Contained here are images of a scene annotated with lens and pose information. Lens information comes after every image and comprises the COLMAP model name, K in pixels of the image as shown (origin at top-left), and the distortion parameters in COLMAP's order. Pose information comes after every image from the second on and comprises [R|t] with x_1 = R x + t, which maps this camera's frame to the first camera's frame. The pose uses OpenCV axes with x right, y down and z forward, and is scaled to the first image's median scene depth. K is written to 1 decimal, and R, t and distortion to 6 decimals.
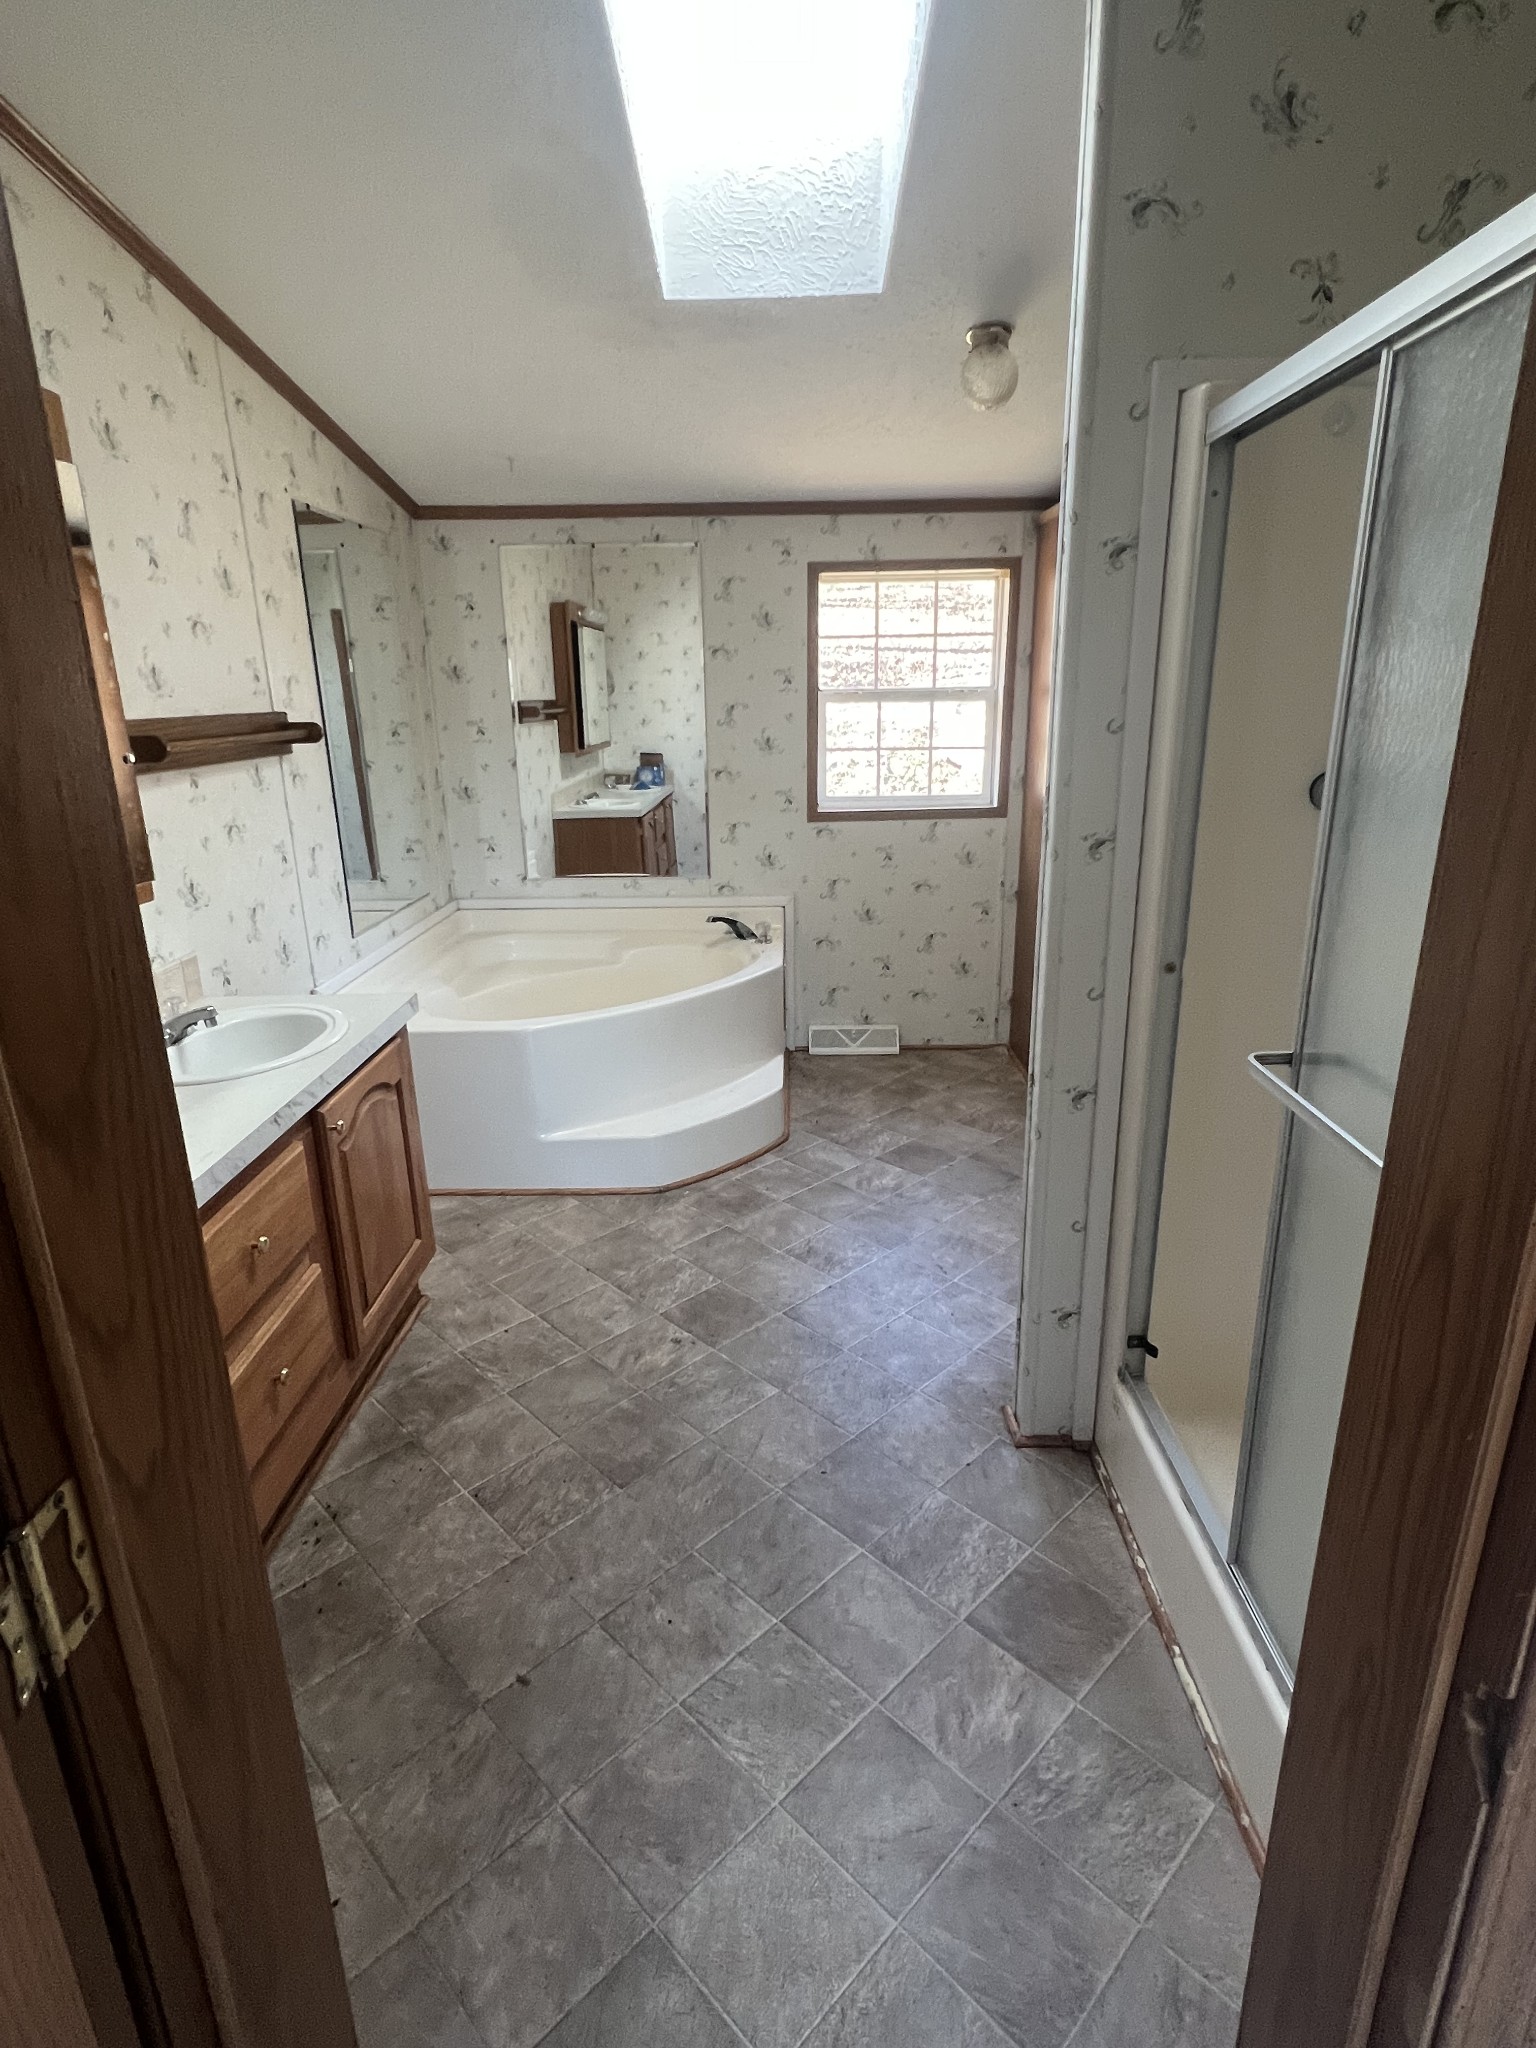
lens RADIAL K [[1070.7, 0, 791.4], [0, 1070.7, 1014.5], [0, 0, 1]] dist [-0.003802, 0.000162]
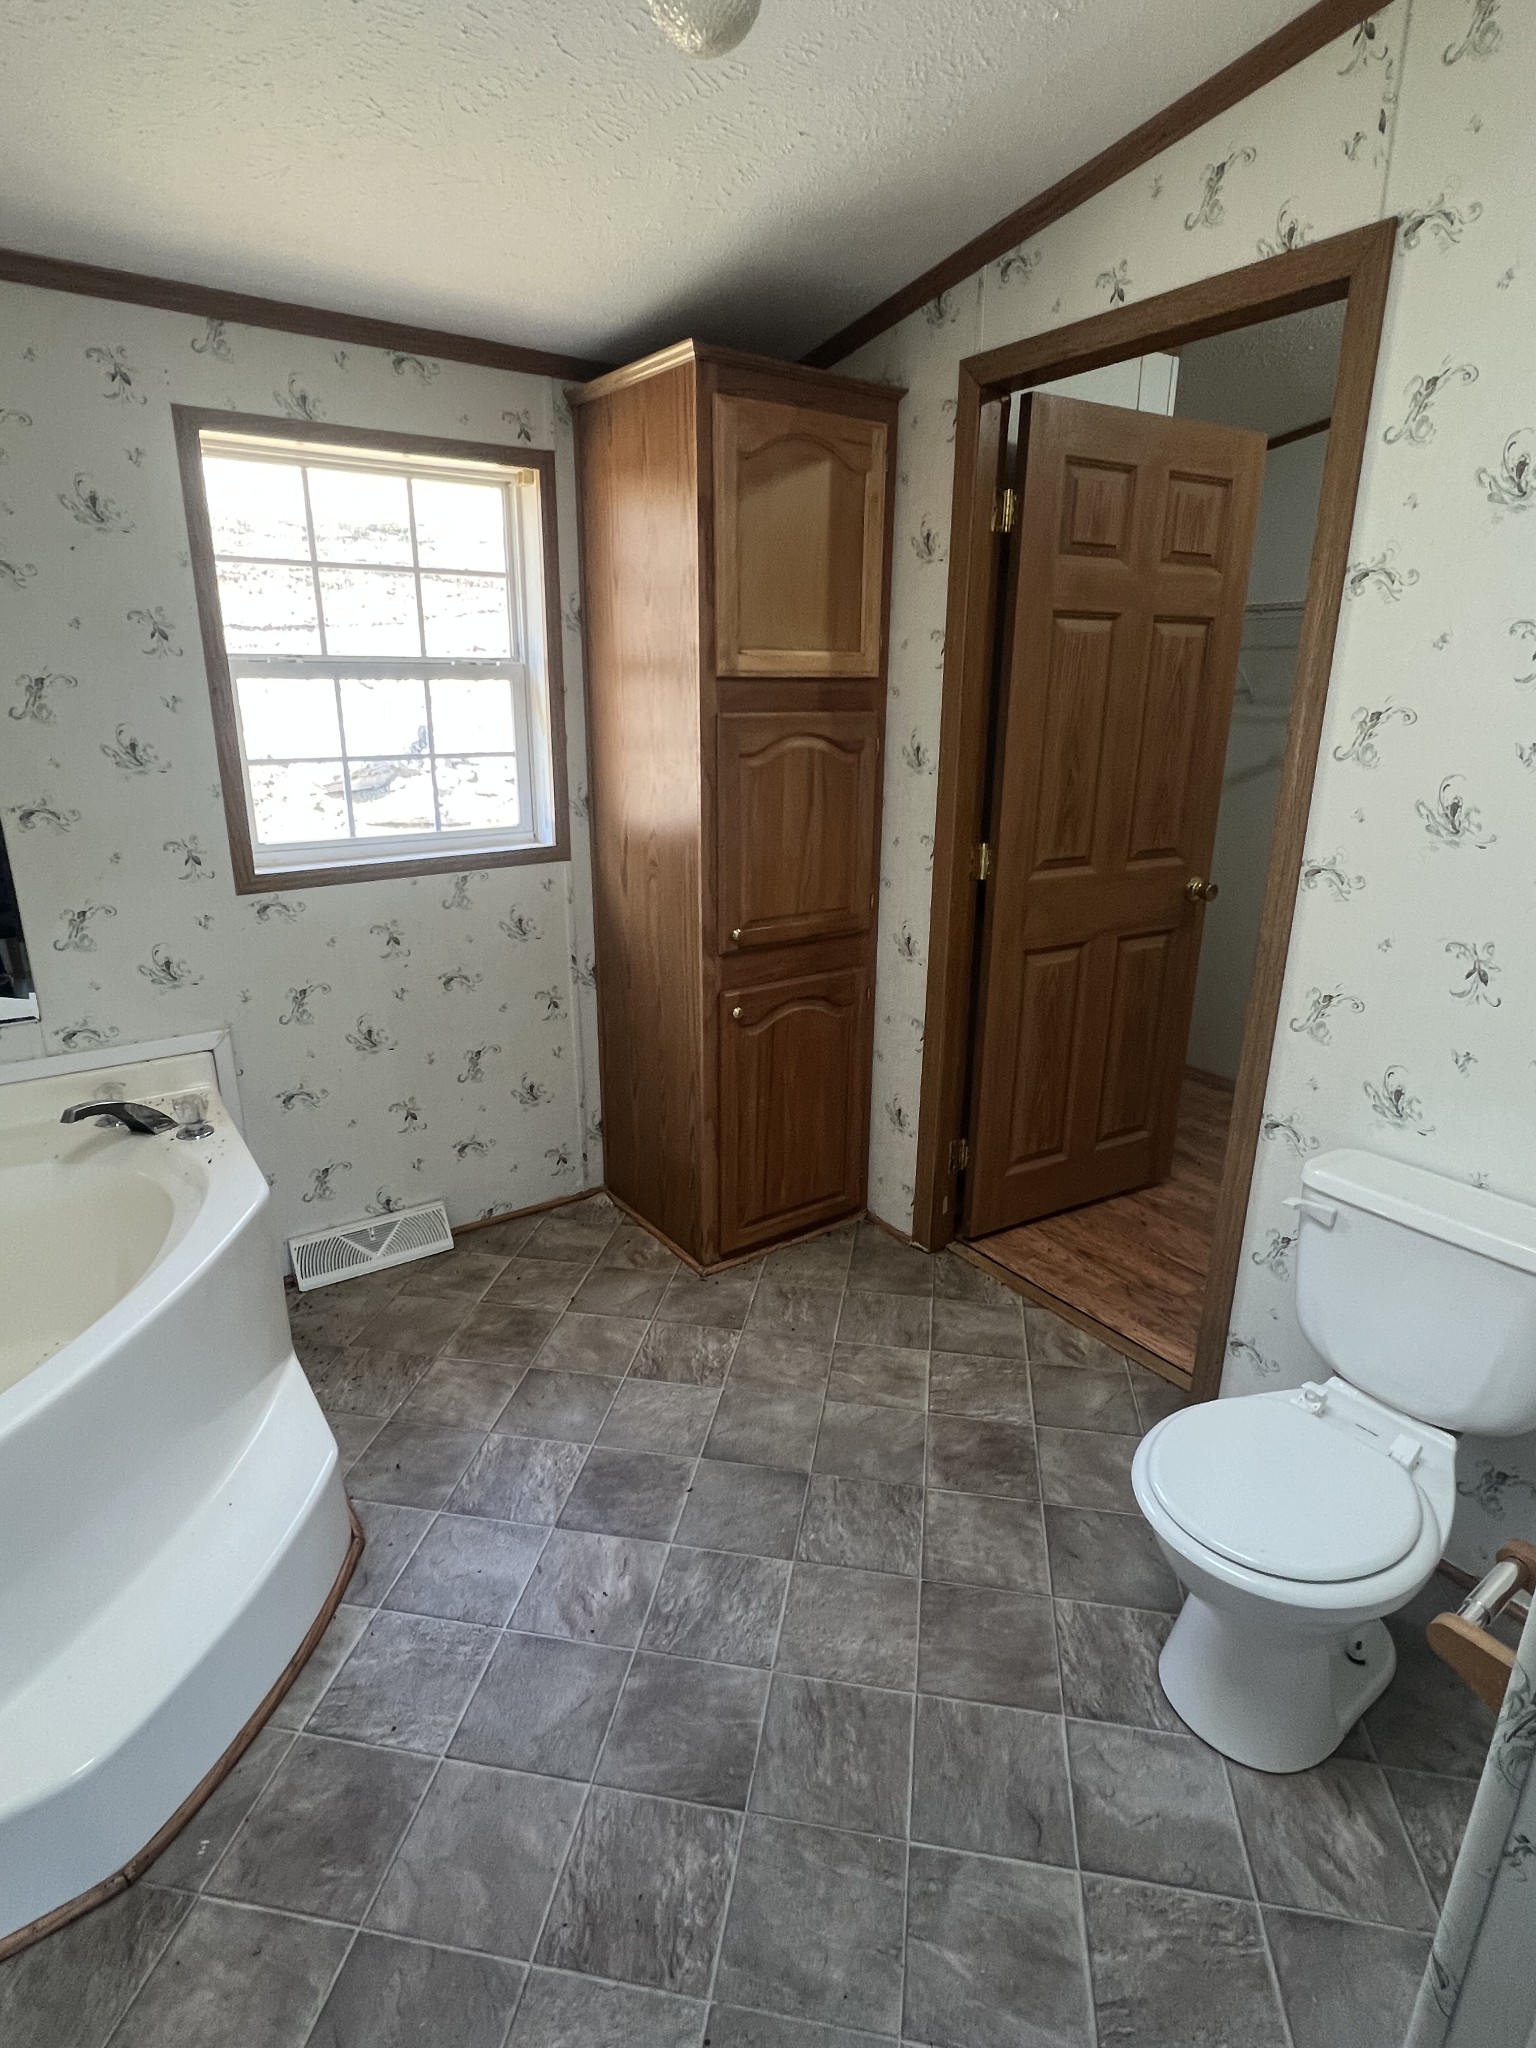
lens RADIAL K [[1070.7, 0, 791.4], [0, 1070.7, 1014.5], [0, 0, 1]] dist [-0.003802, 0.000162]
pose [[0.812264, -0.154034, 0.562584, -0.072378], [0.145796, 0.987501, 0.059874, -0.110719], [-0.564775, 0.033389, 0.824569, 0.388062]]
